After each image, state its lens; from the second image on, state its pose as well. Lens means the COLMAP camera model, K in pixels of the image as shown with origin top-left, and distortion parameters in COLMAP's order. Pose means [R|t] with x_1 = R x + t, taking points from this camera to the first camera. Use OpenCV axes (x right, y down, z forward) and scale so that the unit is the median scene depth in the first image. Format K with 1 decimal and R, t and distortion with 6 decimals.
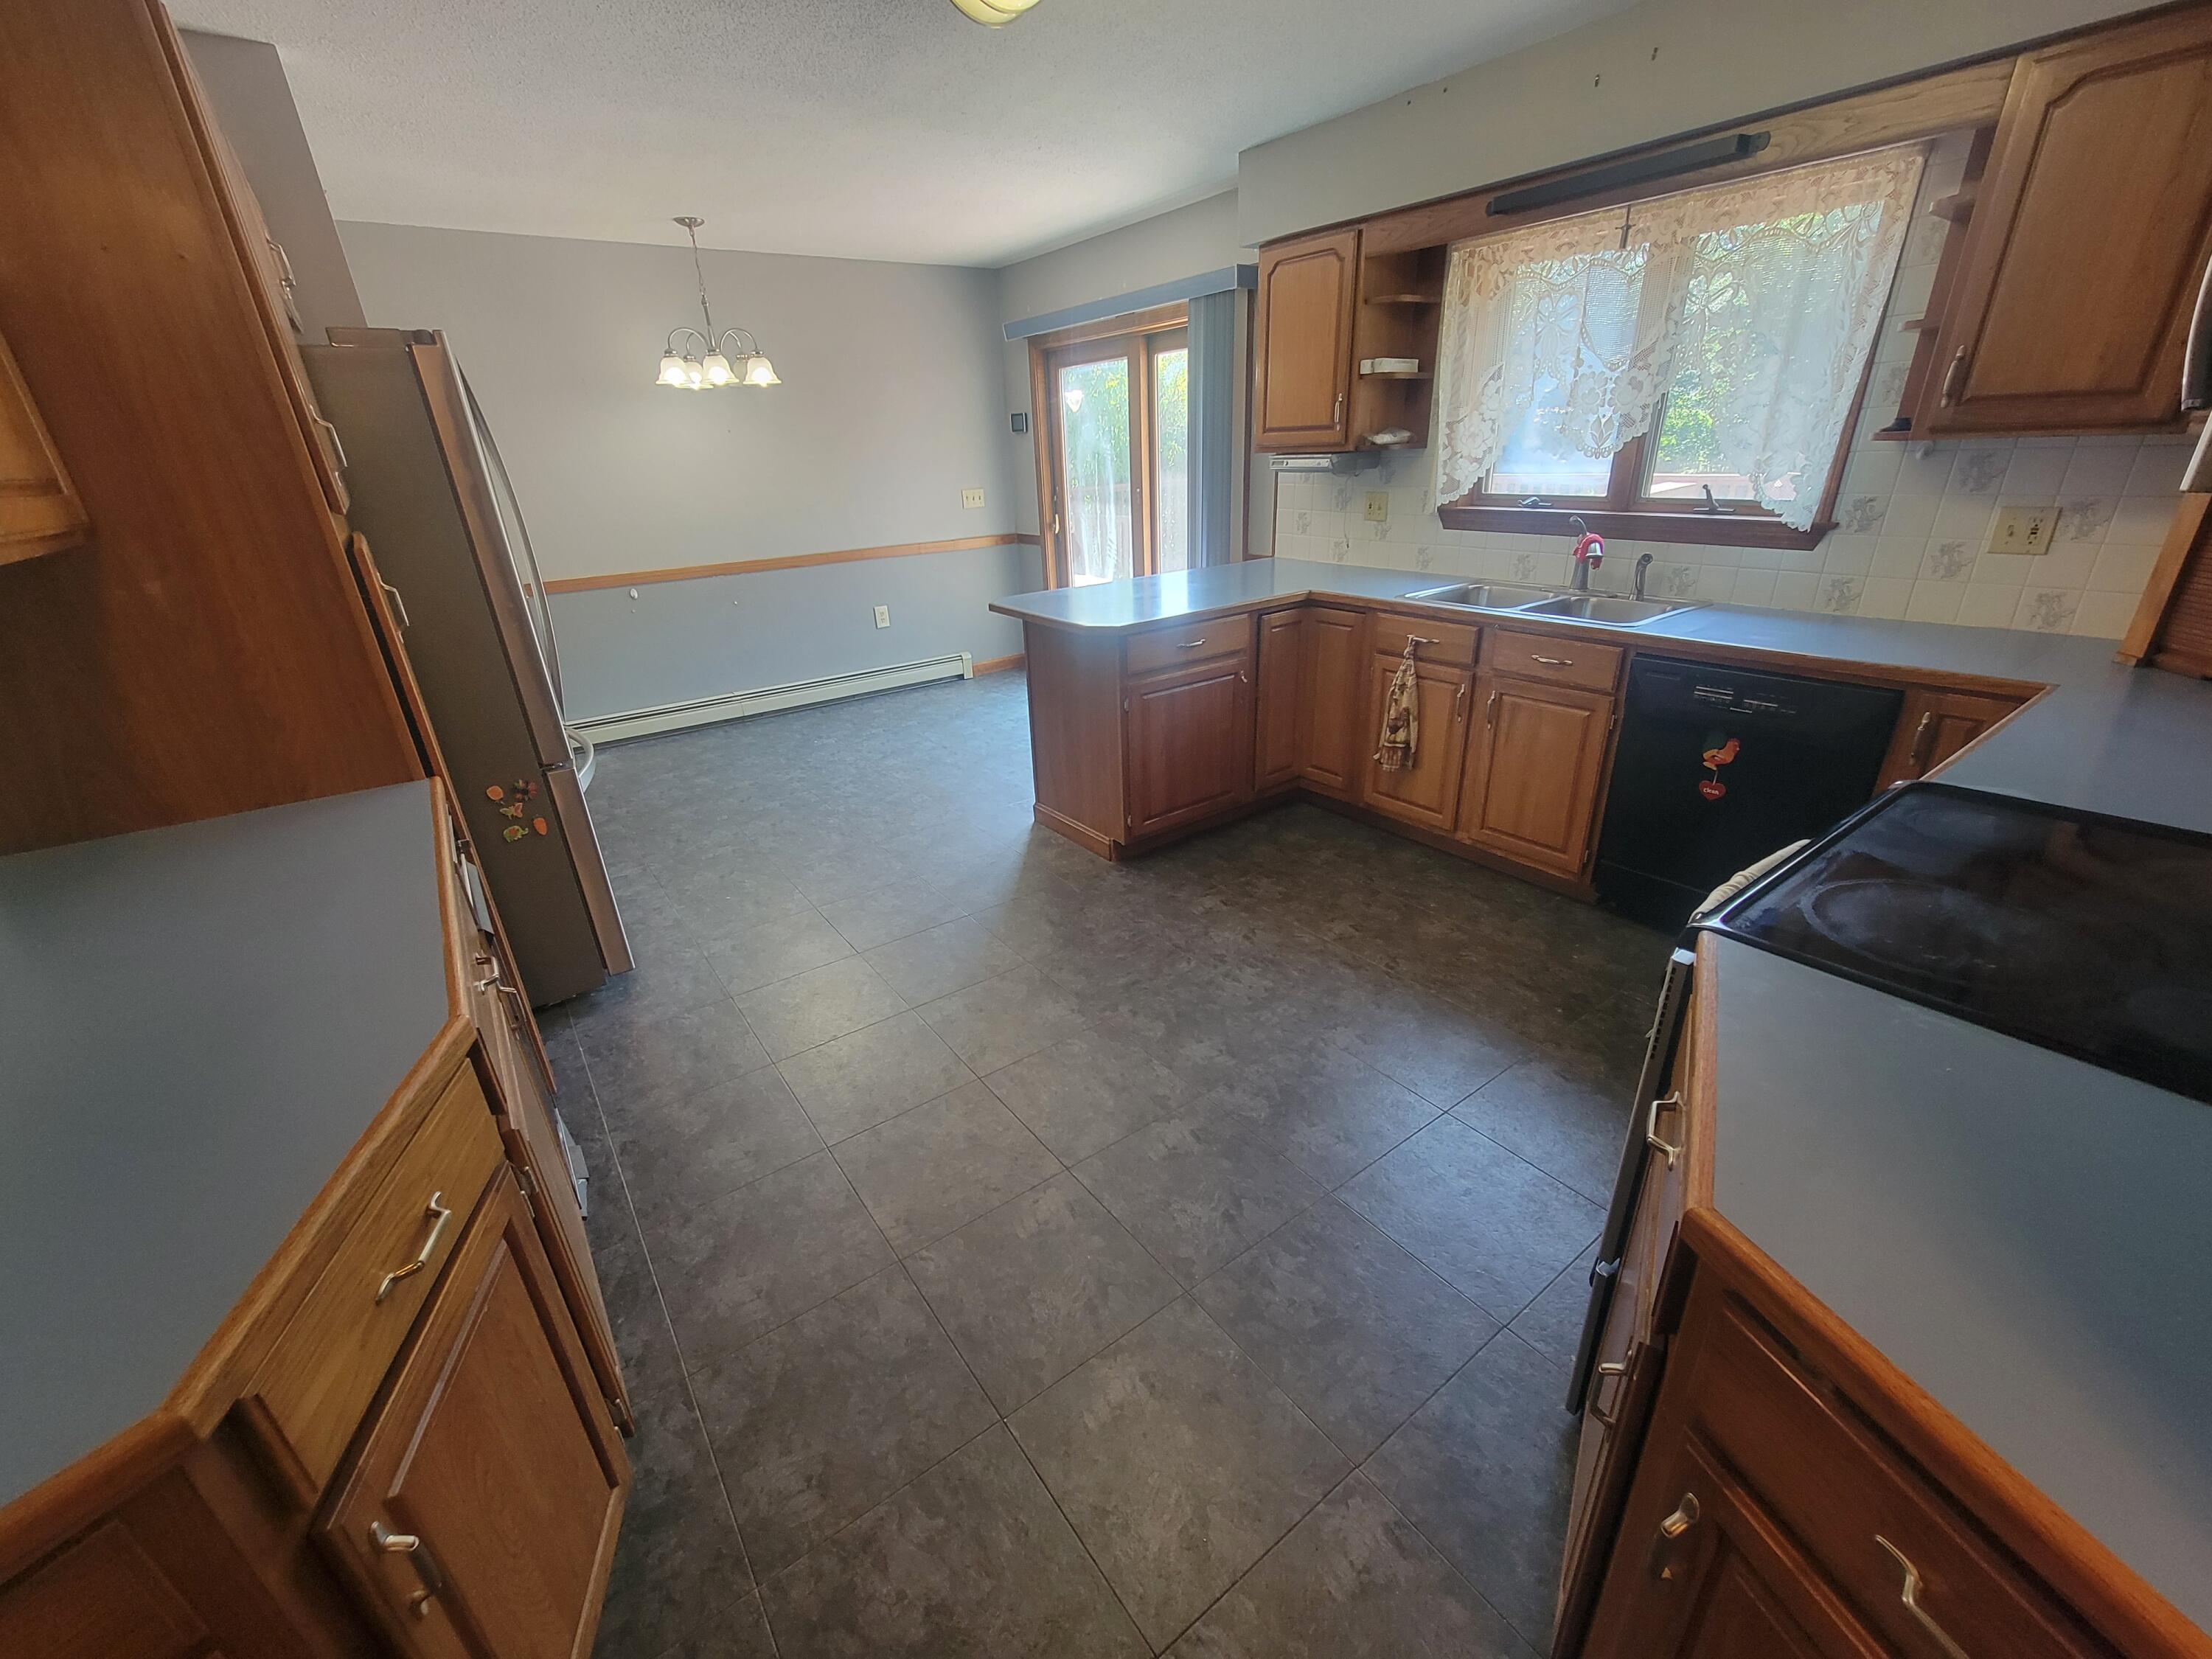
lens RADIAL K [[899.8, 0, 1106.0], [0, 899.8, 829.5], [0, 0, 1]] dist [-0.000187, -0.000048]
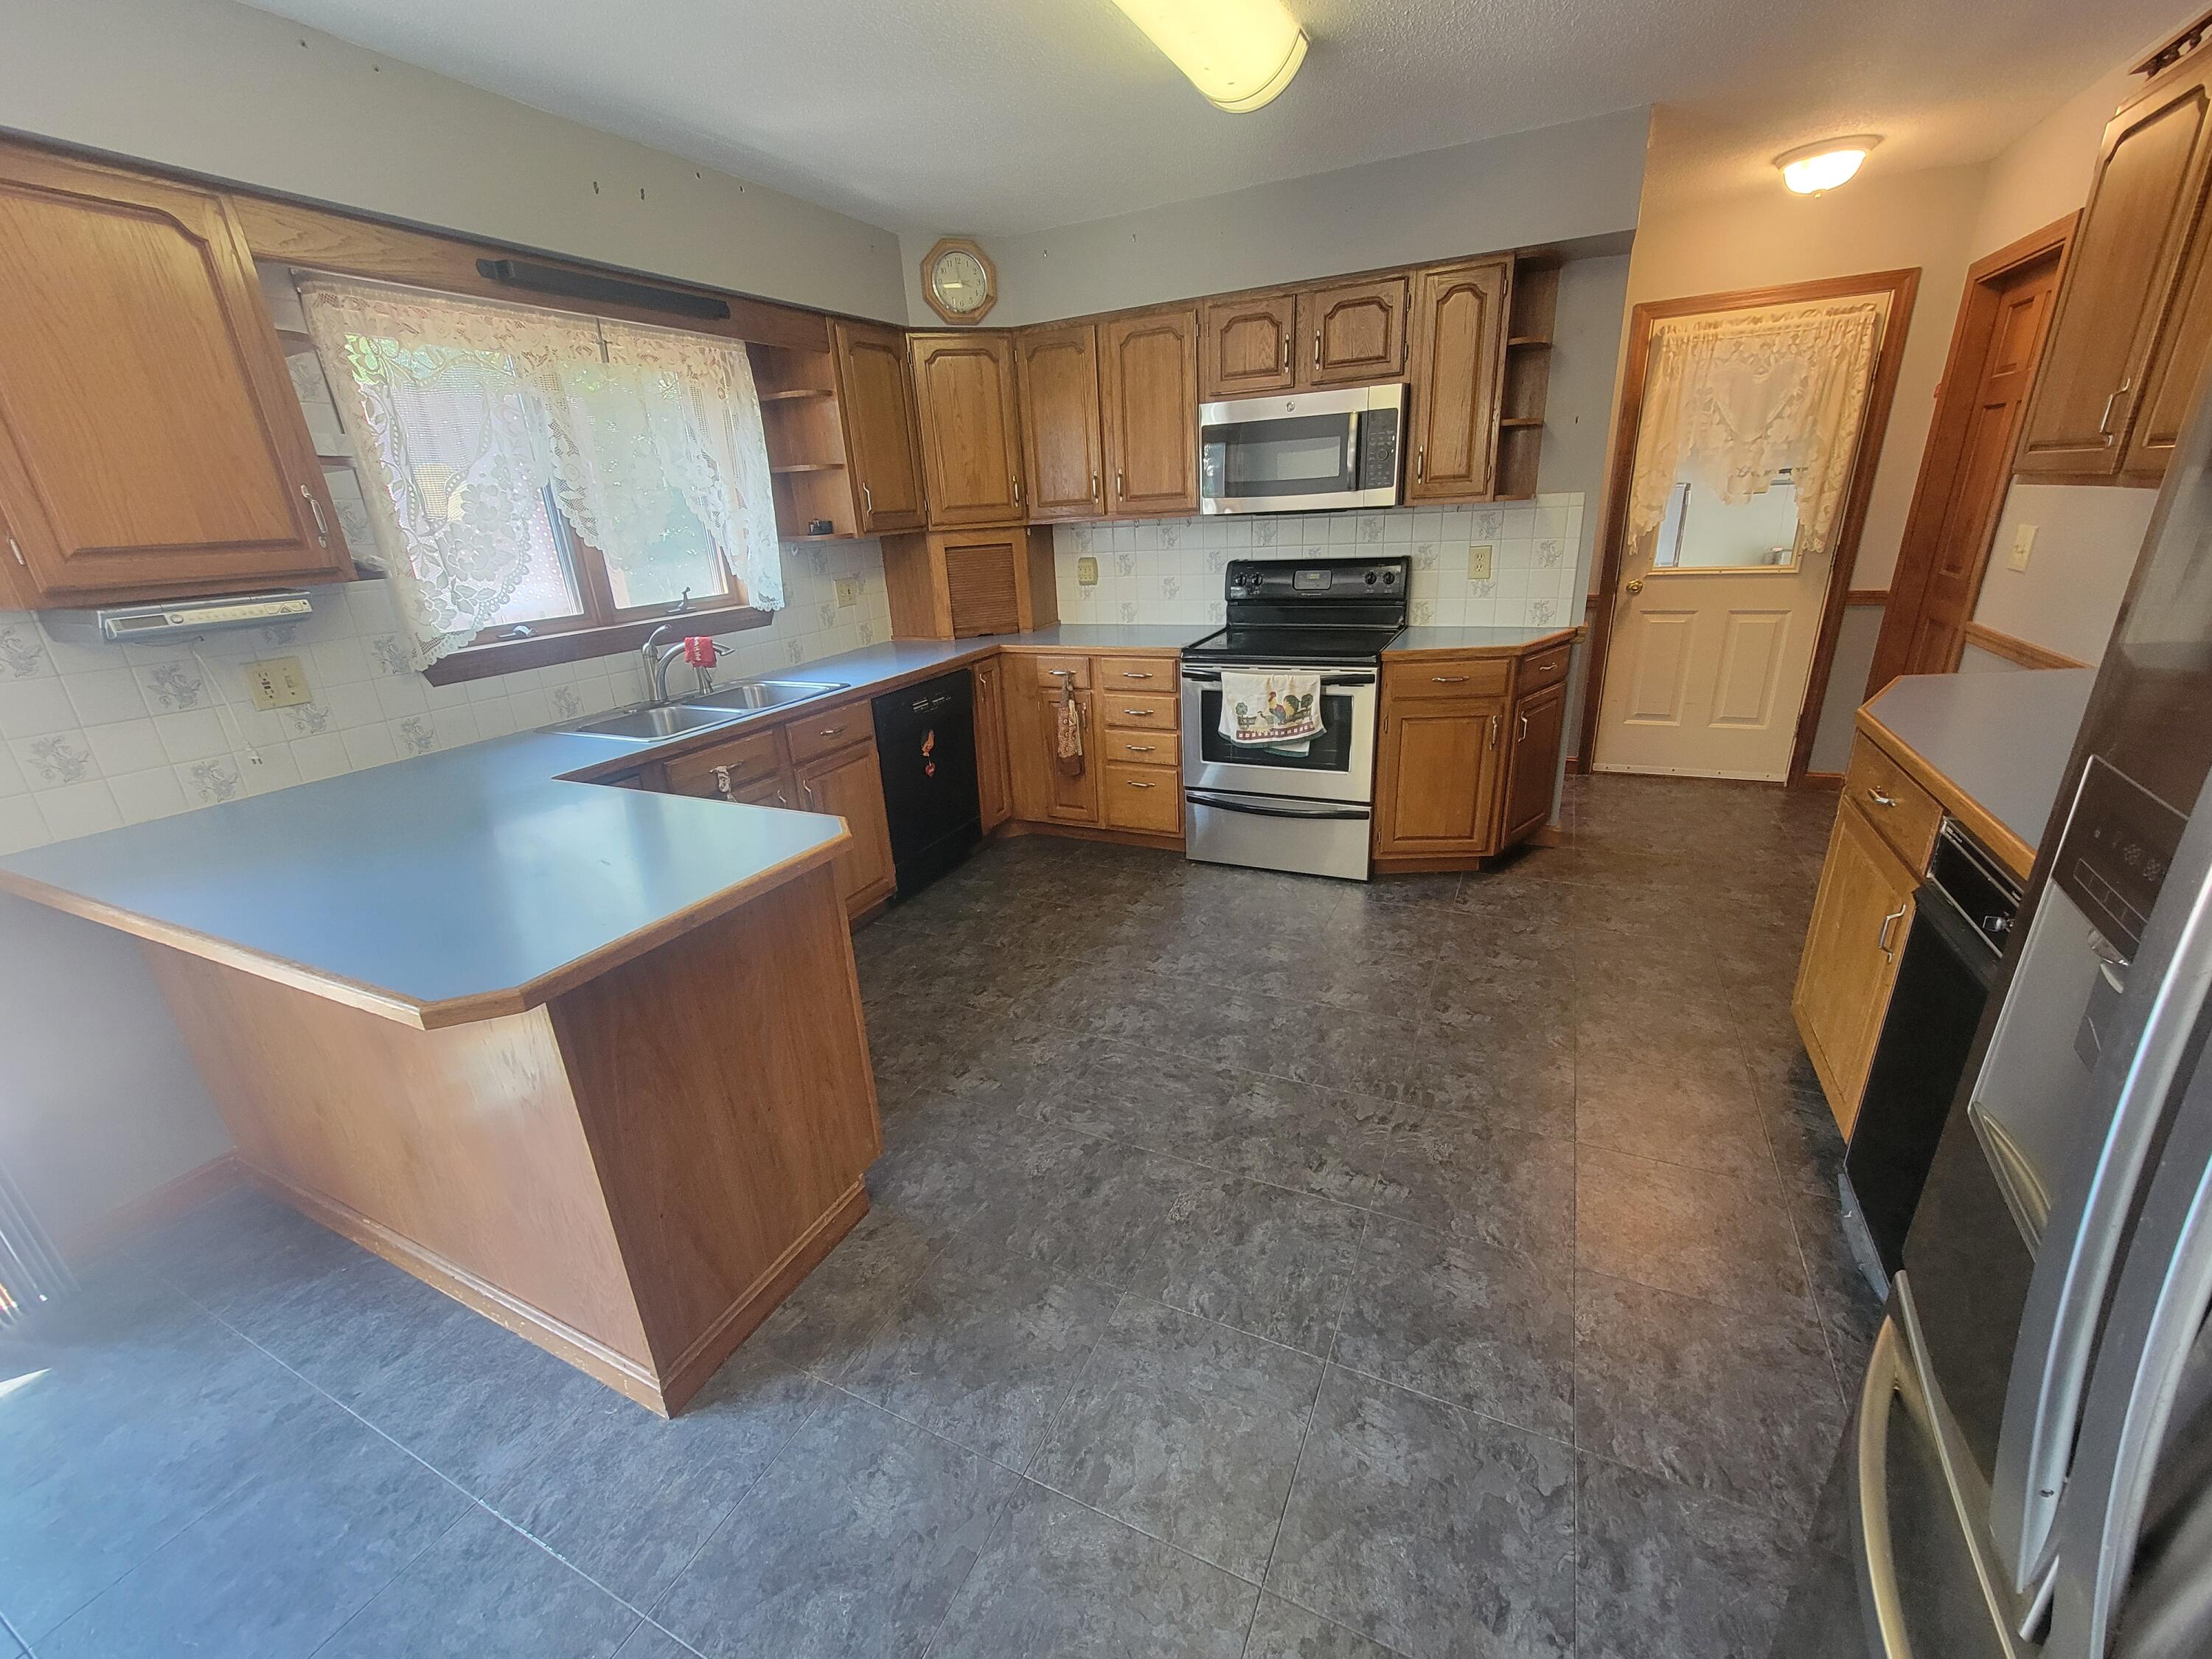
lens RADIAL K [[899.8, 0, 1106.0], [0, 899.8, 829.5], [0, 0, 1]] dist [-0.000187, -0.000048]
pose [[-0.459808, -0.241805, 0.854463, -0.665832], [0.419451, 0.788968, 0.448987, -0.471308], [-0.782712, 0.564853, -0.261349, 1.155942]]
